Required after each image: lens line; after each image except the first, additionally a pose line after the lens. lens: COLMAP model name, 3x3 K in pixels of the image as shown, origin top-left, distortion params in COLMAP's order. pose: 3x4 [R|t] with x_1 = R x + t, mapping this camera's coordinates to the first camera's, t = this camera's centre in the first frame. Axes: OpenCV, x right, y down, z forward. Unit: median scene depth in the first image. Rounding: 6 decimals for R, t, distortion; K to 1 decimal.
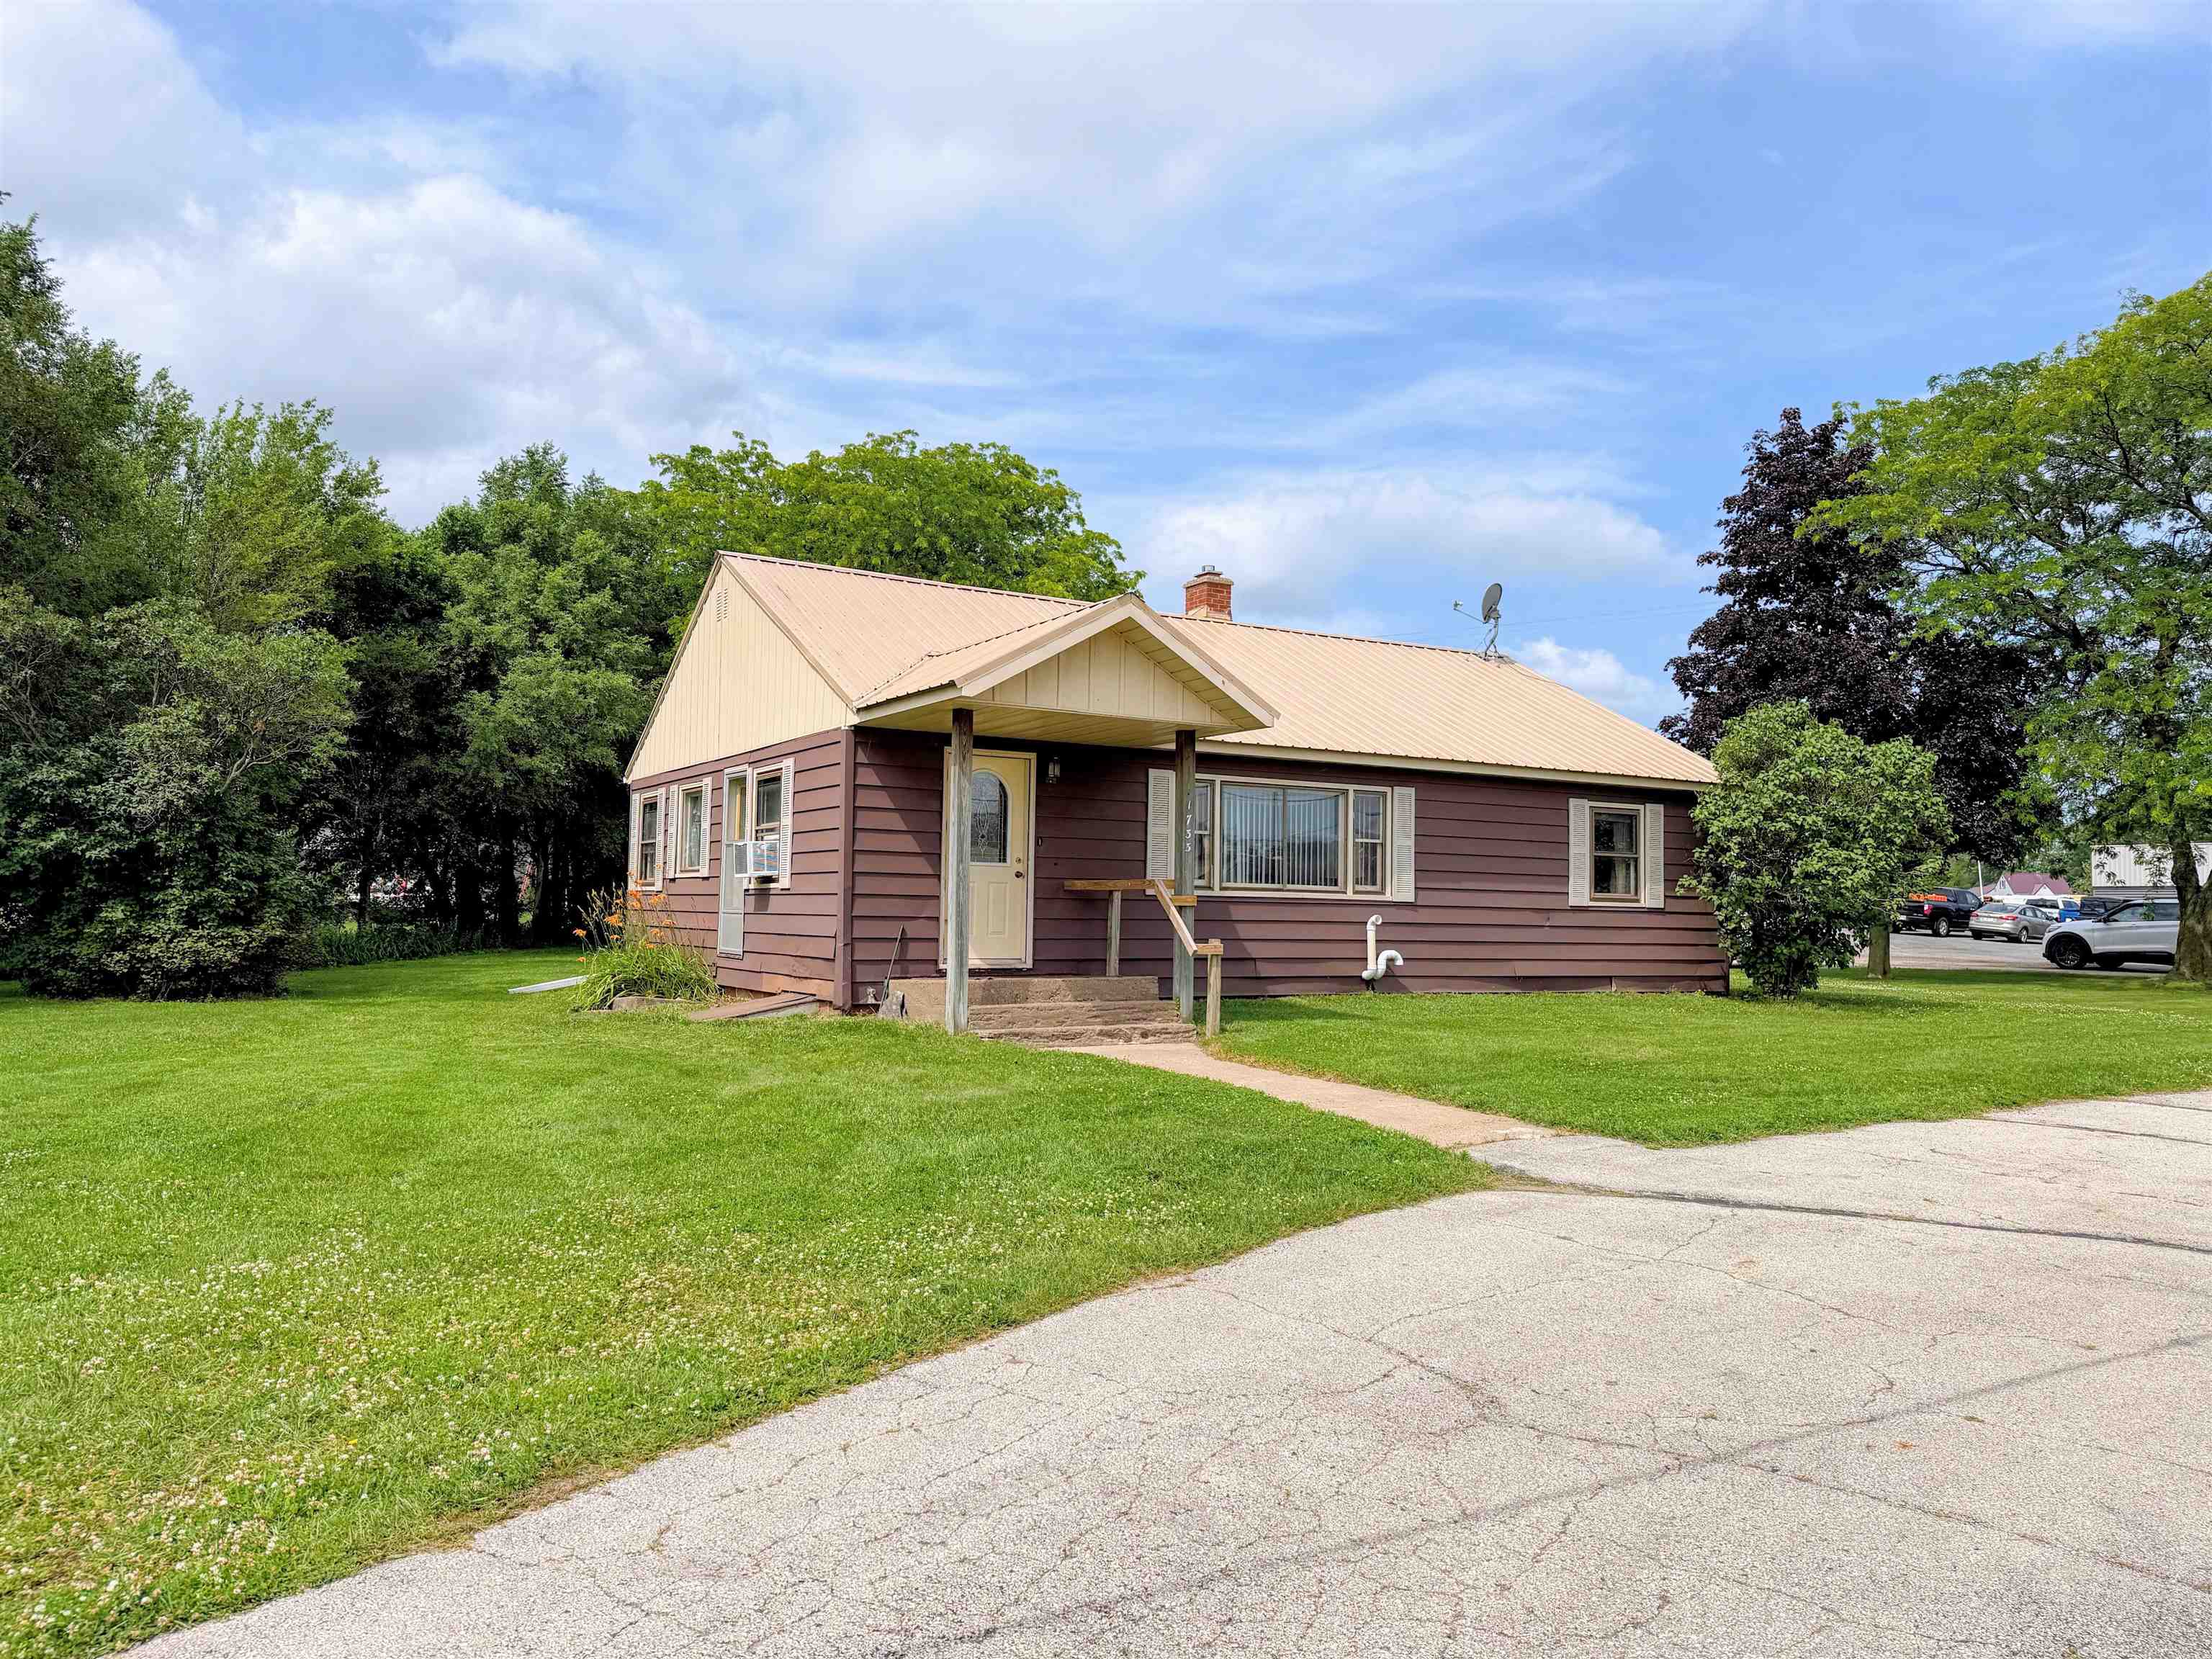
lens RADIAL K [[1568.4, 0, 1106.0], [0, 1568.4, 829.5], [0, 0, 1]] dist [0.055484, -0.058989]
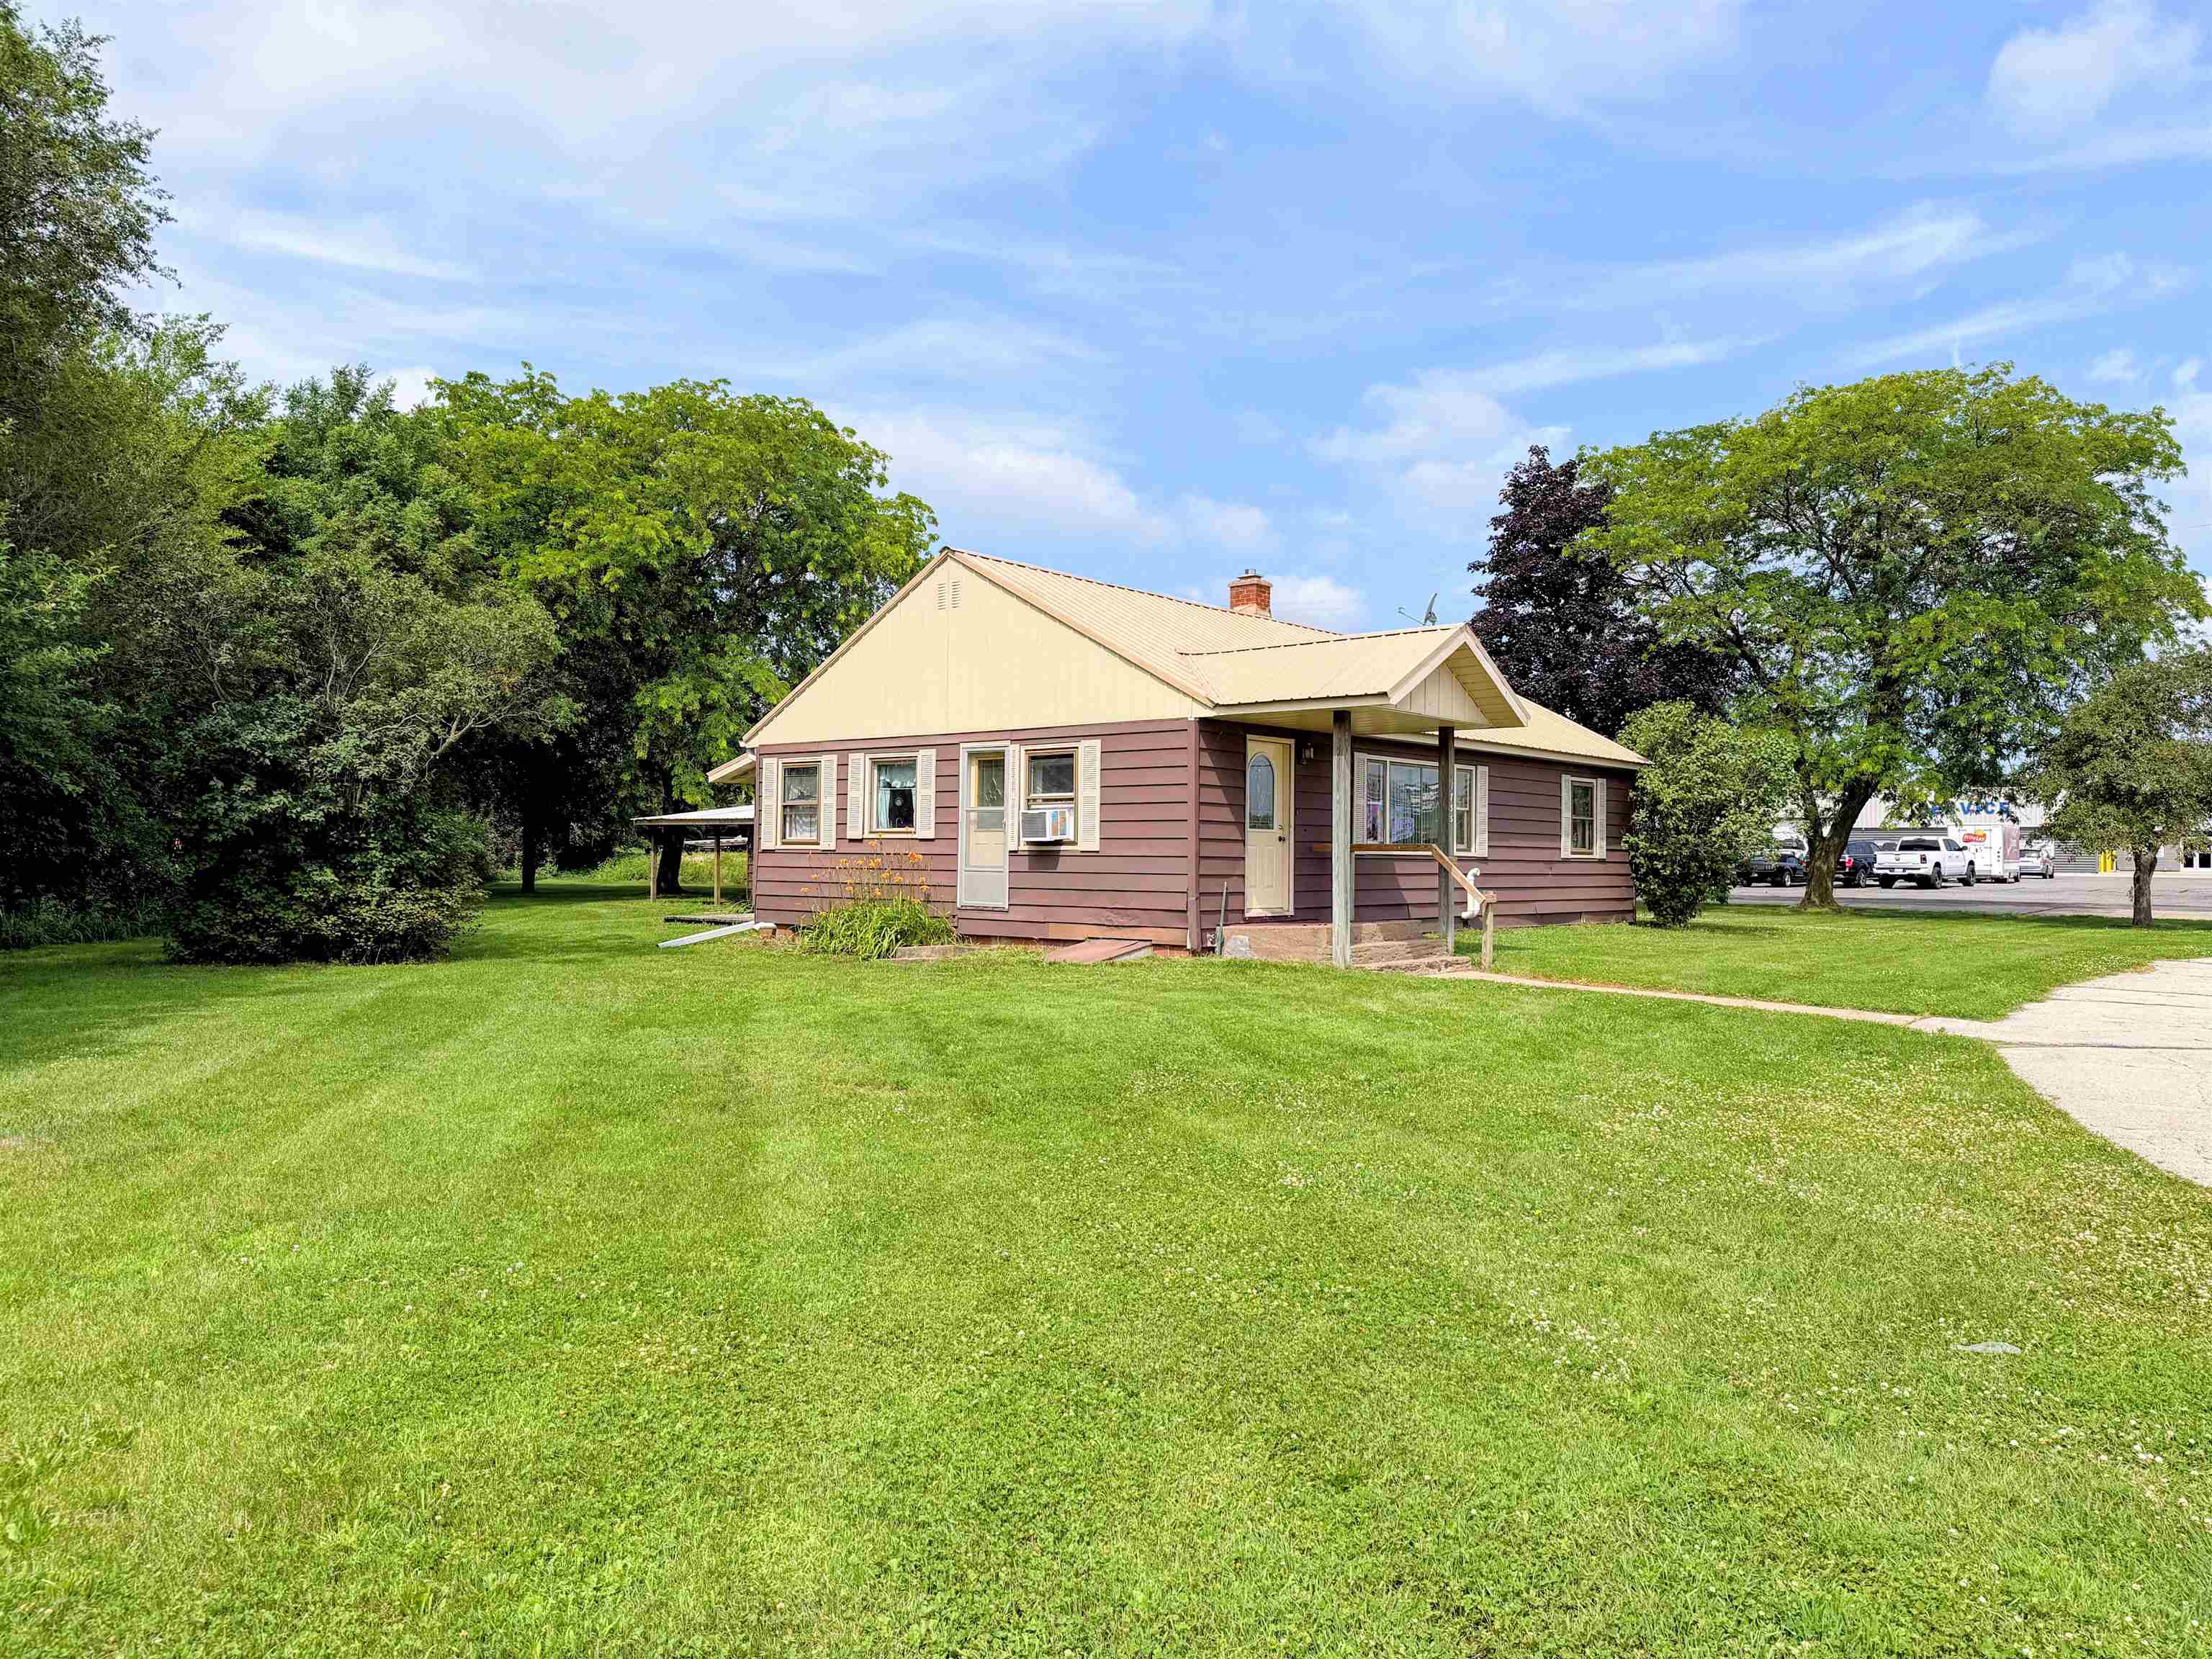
lens RADIAL K [[1529.6, 0, 1106.0], [0, 1529.6, 829.5], [0, 0, 1]] dist [0.114362, -0.140354]
pose [[0.945484, -0.001324, 0.325666, -0.469915], [-0.011960, 0.999176, 0.038785, -0.019101], [-0.325449, -0.040566, 0.944689, -0.064878]]
